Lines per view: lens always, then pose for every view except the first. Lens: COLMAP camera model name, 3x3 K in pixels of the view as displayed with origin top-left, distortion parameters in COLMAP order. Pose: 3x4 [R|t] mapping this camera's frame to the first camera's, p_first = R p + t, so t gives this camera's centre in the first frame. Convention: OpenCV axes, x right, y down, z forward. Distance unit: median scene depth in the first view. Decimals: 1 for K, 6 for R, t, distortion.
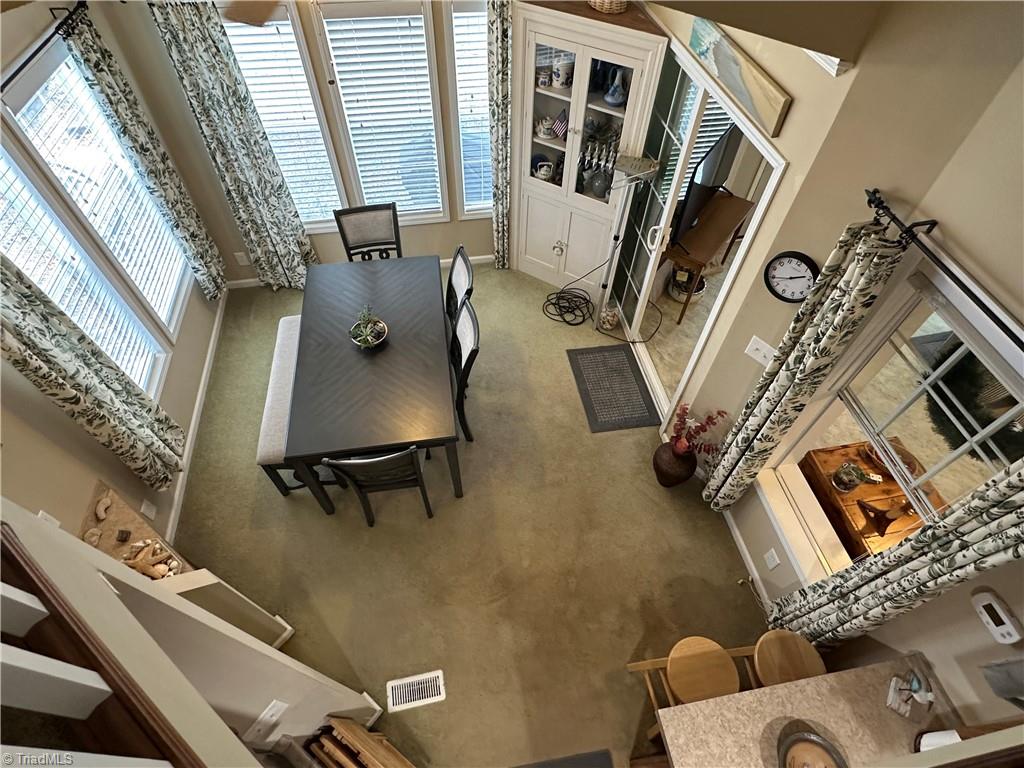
lens RADIAL K [[514.5, 0, 512.0], [0, 514.5, 384.0], [0, 0, 1]] dist [0.001036, 0.000095]
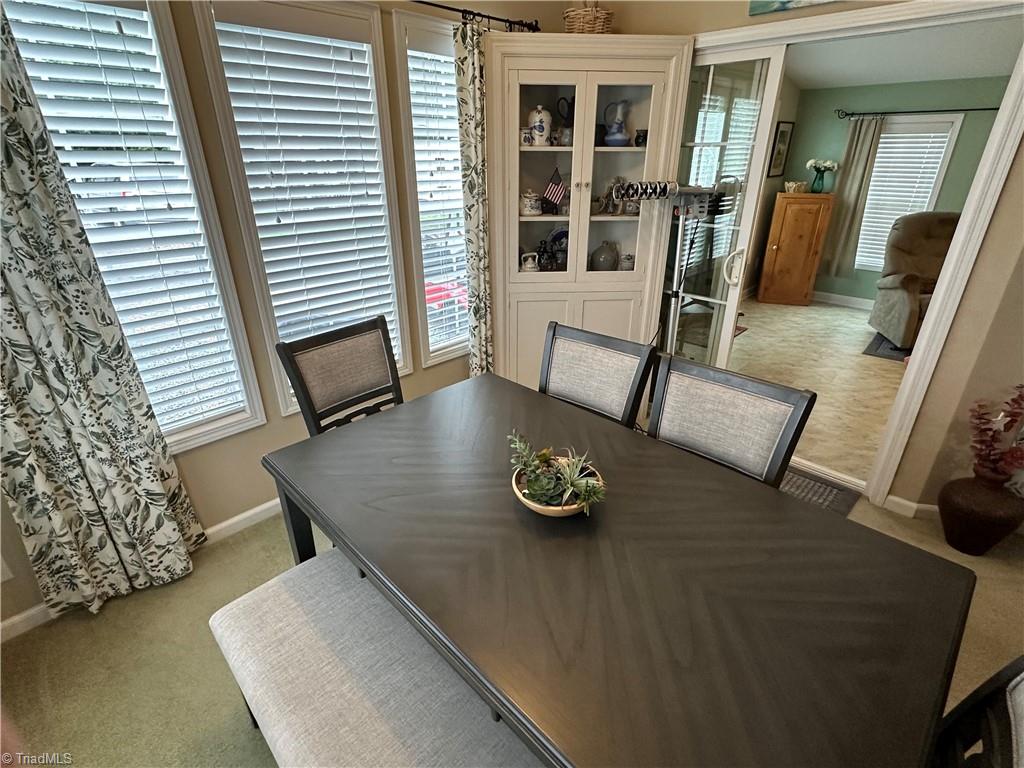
lens RADIAL K [[514.5, 0, 512.0], [0, 514.5, 384.0], [0, 0, 1]] dist [0.001036, 0.000095]
pose [[0.815790, -0.264118, 0.514517, -0.400917], [0.473162, 0.816368, -0.331151, -0.039840], [-0.332572, 0.513599, 0.790956, 0.527121]]
